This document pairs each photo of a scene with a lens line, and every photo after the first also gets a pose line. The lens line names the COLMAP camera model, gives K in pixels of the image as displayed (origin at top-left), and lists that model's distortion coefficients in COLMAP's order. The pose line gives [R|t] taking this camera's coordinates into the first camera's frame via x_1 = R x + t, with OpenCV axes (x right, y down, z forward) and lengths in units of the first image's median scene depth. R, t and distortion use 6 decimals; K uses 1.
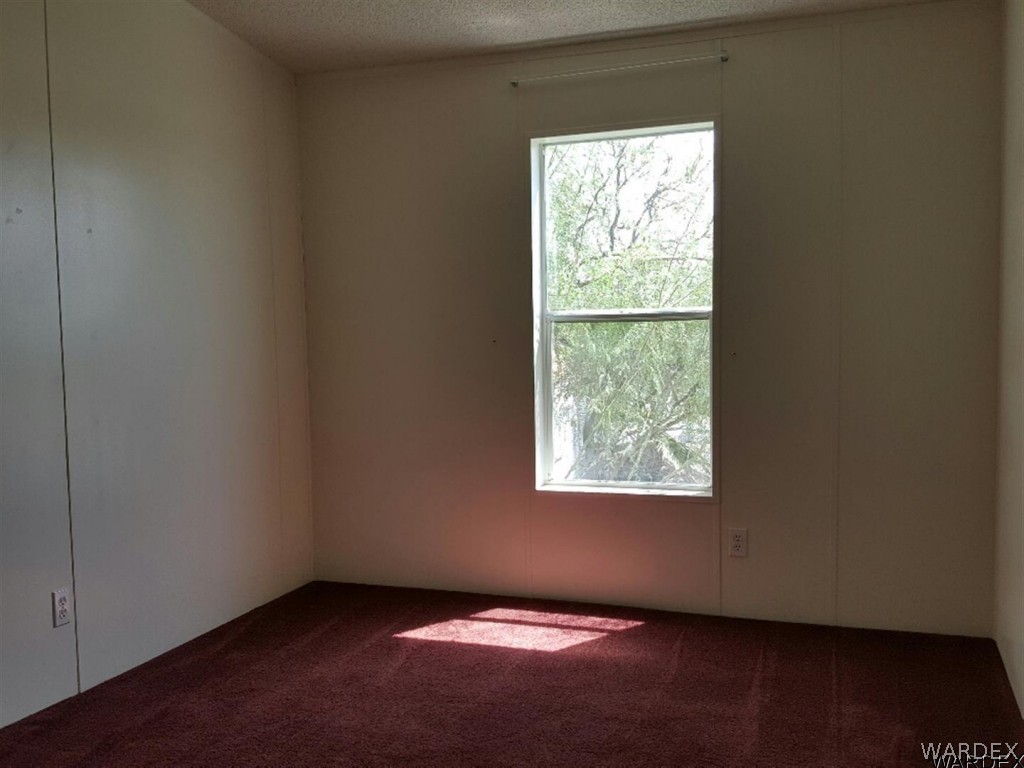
lens RADIAL K [[1020.8, 0, 512.0], [0, 1020.8, 384.0], [0, 0, 1]] dist [0.222613, -0.526449]
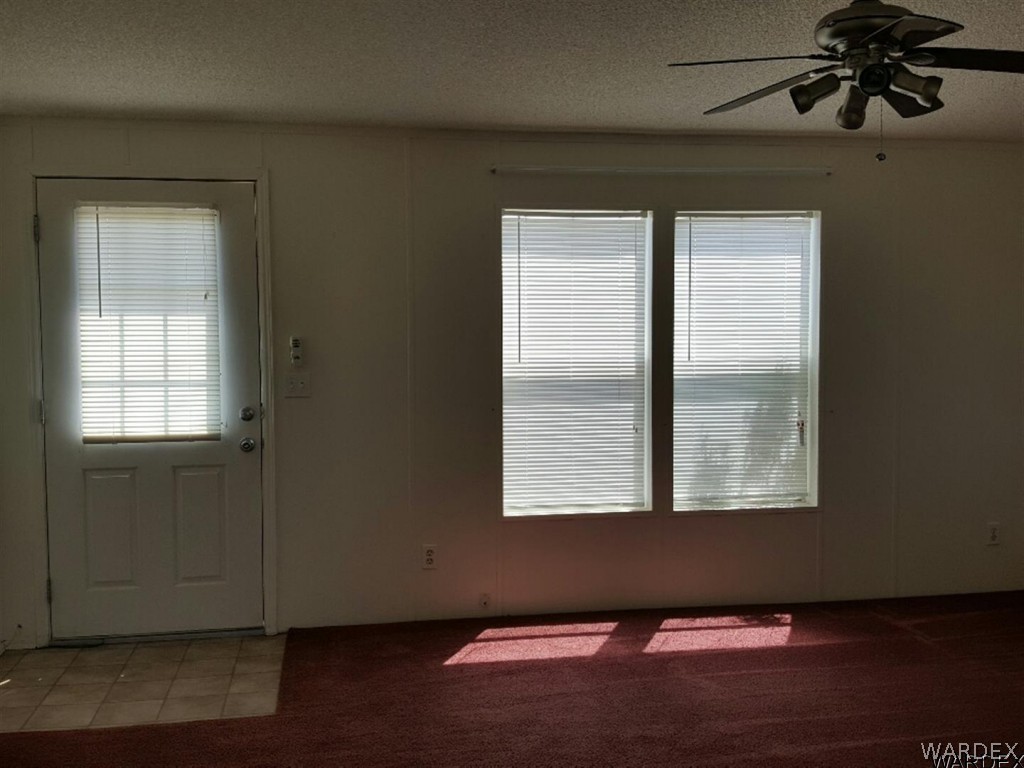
lens RADIAL K [[1020.8, 0, 512.0], [0, 1020.8, 384.0], [0, 0, 1]] dist [0.222613, -0.526449]
pose [[0.854602, -0.014540, 0.519079, -0.742761], [0.018158, 0.999833, -0.001887, -0.058125], [-0.518965, 0.011038, 0.854724, 0.039819]]
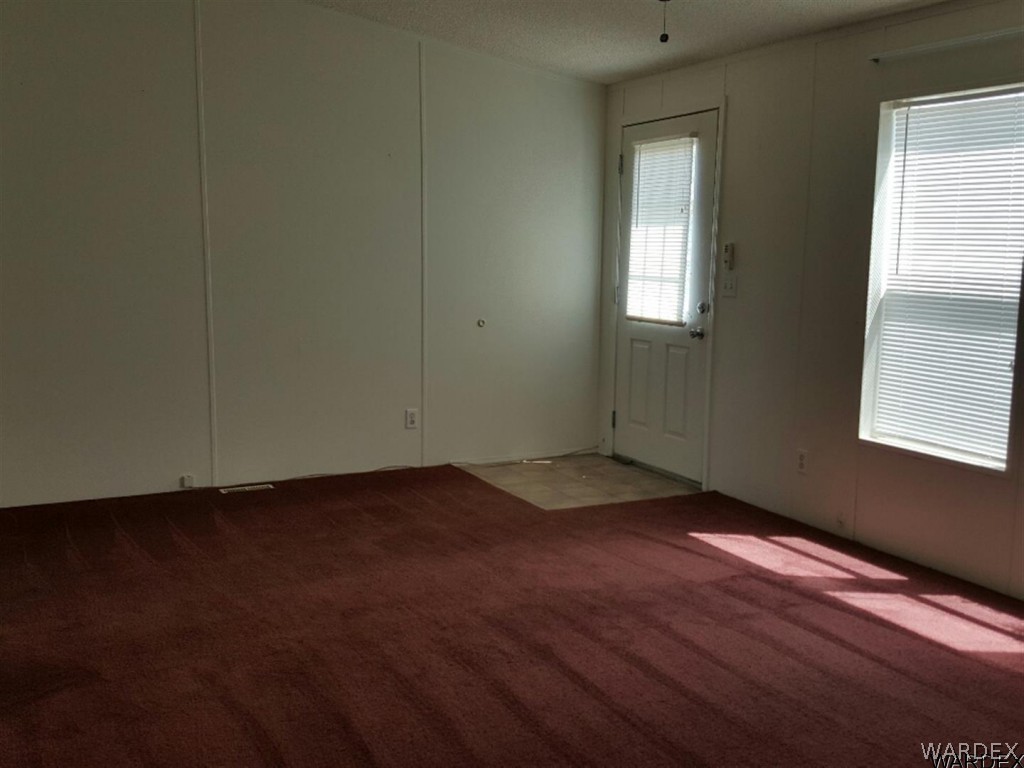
lens RADIAL K [[1020.8, 0, 512.0], [0, 1020.8, 384.0], [0, 0, 1]] dist [0.222613, -0.526449]
pose [[0.739700, 0.119952, -0.662160, 0.636410], [-0.068552, 0.992298, 0.103178, -0.055221], [0.669436, -0.030928, 0.742225, -0.047316]]
